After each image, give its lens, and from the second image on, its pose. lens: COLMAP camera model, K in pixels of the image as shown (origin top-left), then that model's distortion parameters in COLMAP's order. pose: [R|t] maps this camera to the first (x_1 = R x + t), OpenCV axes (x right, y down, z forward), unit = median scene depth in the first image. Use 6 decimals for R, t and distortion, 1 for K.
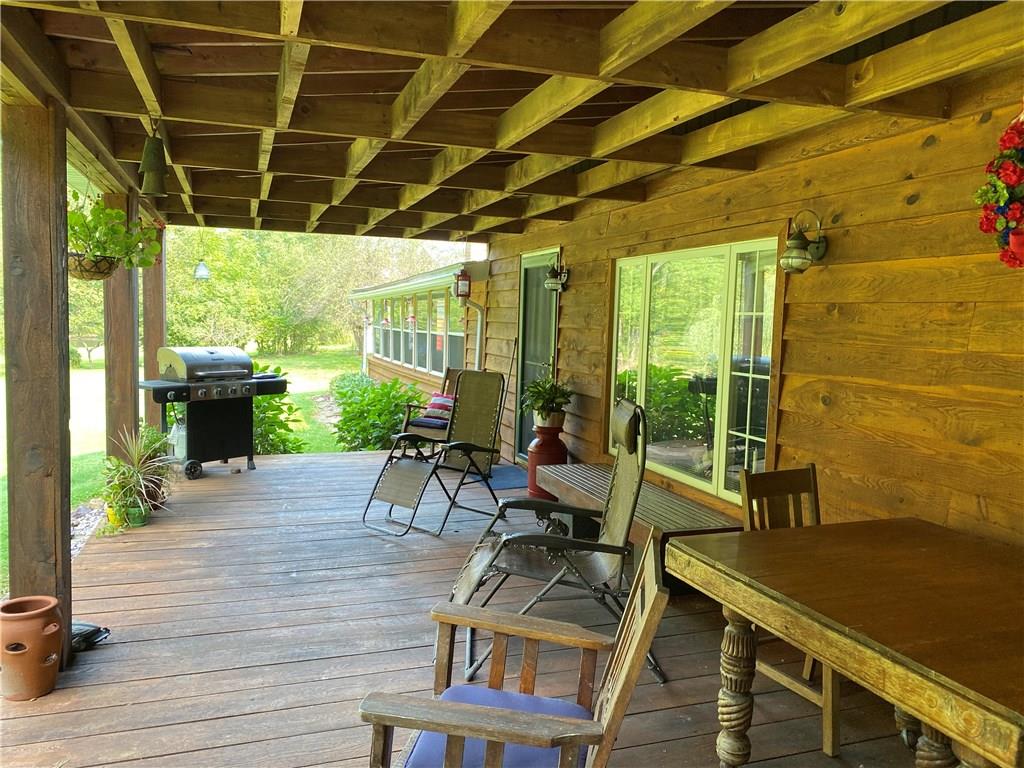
lens RADIAL K [[791.7, 0, 512.8], [0, 791.7, 378.8], [0, 0, 1]] dist [-0.030803, 0.041910]
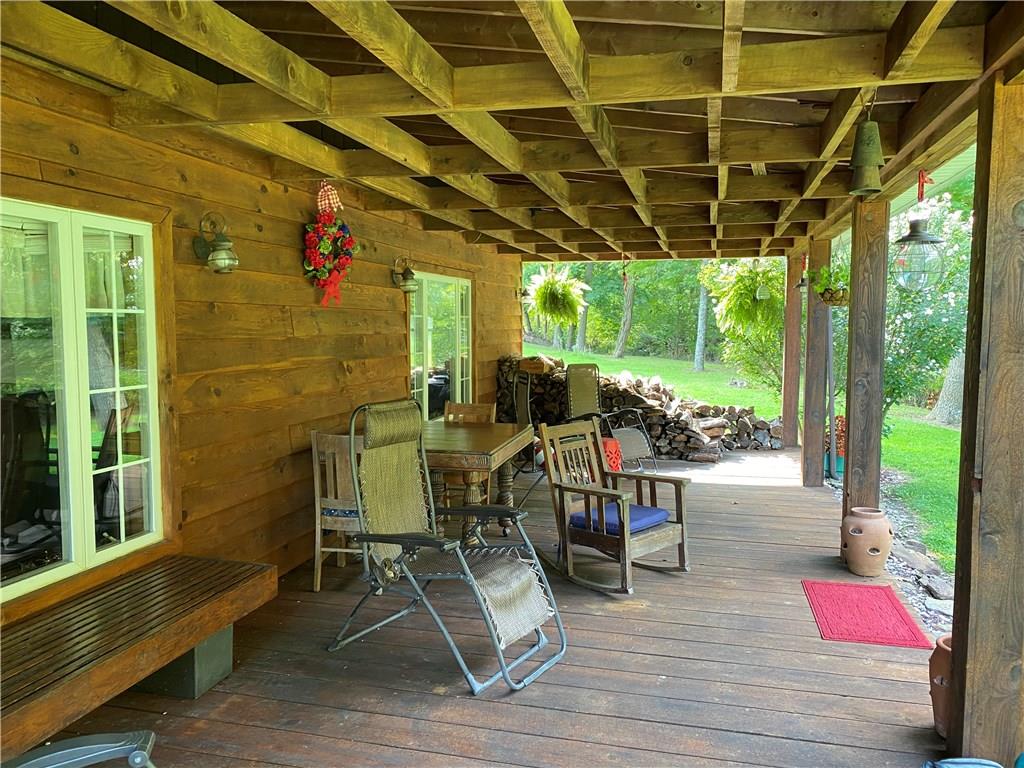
lens RADIAL K [[791.7, 0, 513.4], [0, 791.7, 384.9], [0, 0, 1]] dist [-0.030803, 0.041910]
pose [[-0.834686, -0.073377, 0.545817, -0.615024], [0.016266, 0.987367, 0.157612, -0.168681], [-0.550487, 0.140435, -0.822948, 1.913192]]
